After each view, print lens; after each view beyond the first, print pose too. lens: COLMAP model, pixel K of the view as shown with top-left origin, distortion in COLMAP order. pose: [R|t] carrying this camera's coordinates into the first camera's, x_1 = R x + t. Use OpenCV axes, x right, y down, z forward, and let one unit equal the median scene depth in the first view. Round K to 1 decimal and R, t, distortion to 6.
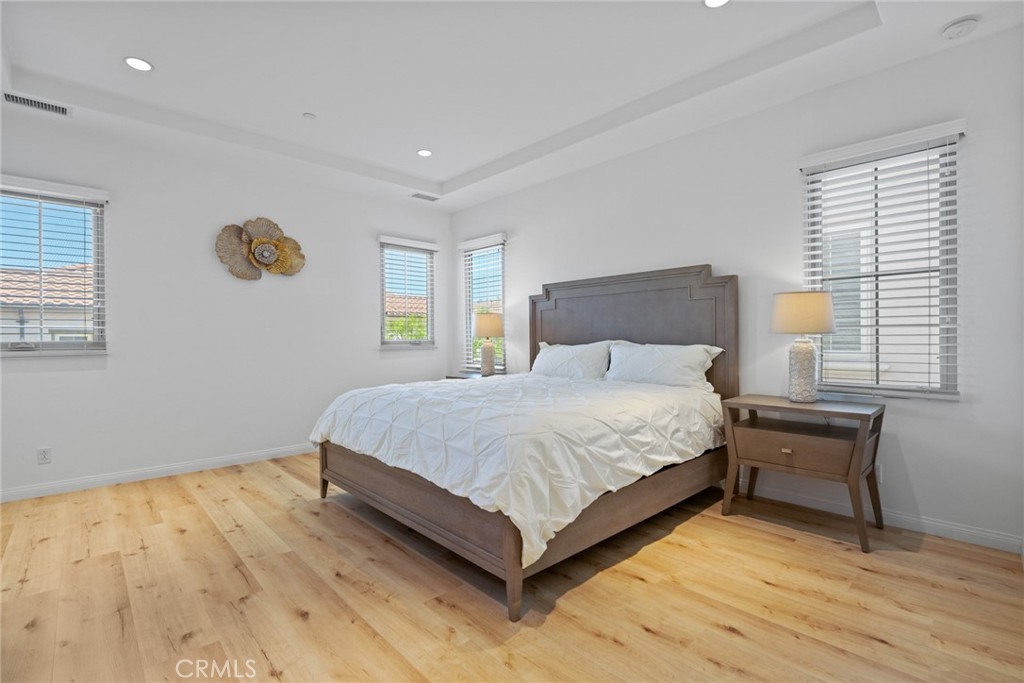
lens RADIAL K [[460.4, 0, 514.4], [0, 460.4, 341.5], [0, 0, 1]] dist [-0.015607, 0.000040]
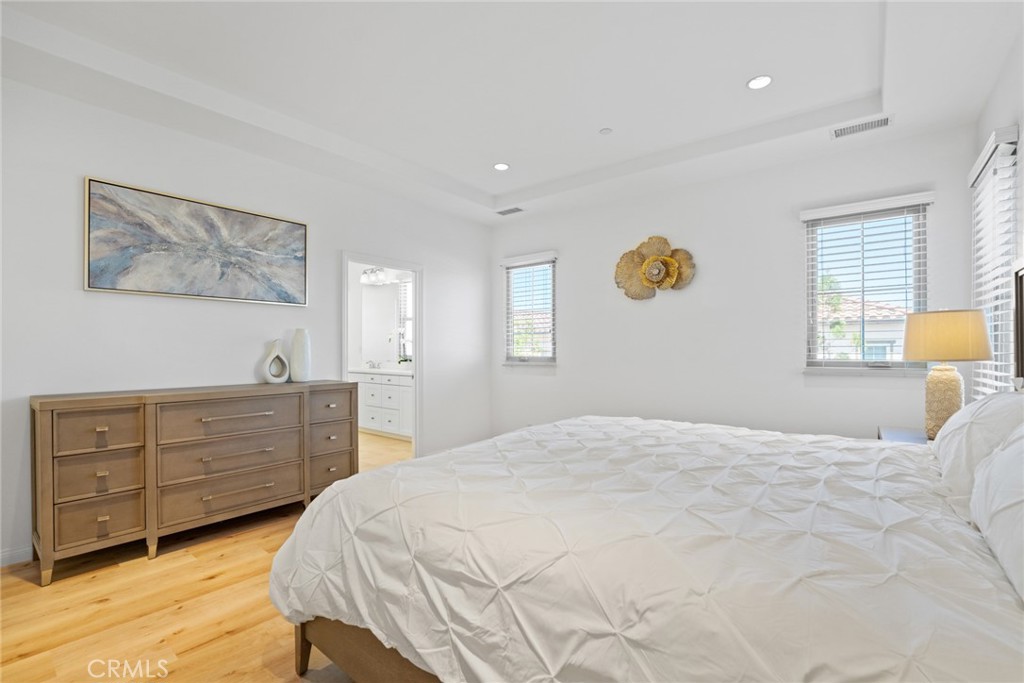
lens RADIAL K [[460.4, 0, 513.7], [0, 460.4, 349.1], [0, 0, 1]] dist [-0.015607, 0.000040]
pose [[0.126831, 0.007666, -0.991895, 0.428768], [-0.003722, 0.999967, 0.007252, -0.028080], [0.991917, 0.002772, 0.126856, 0.575753]]
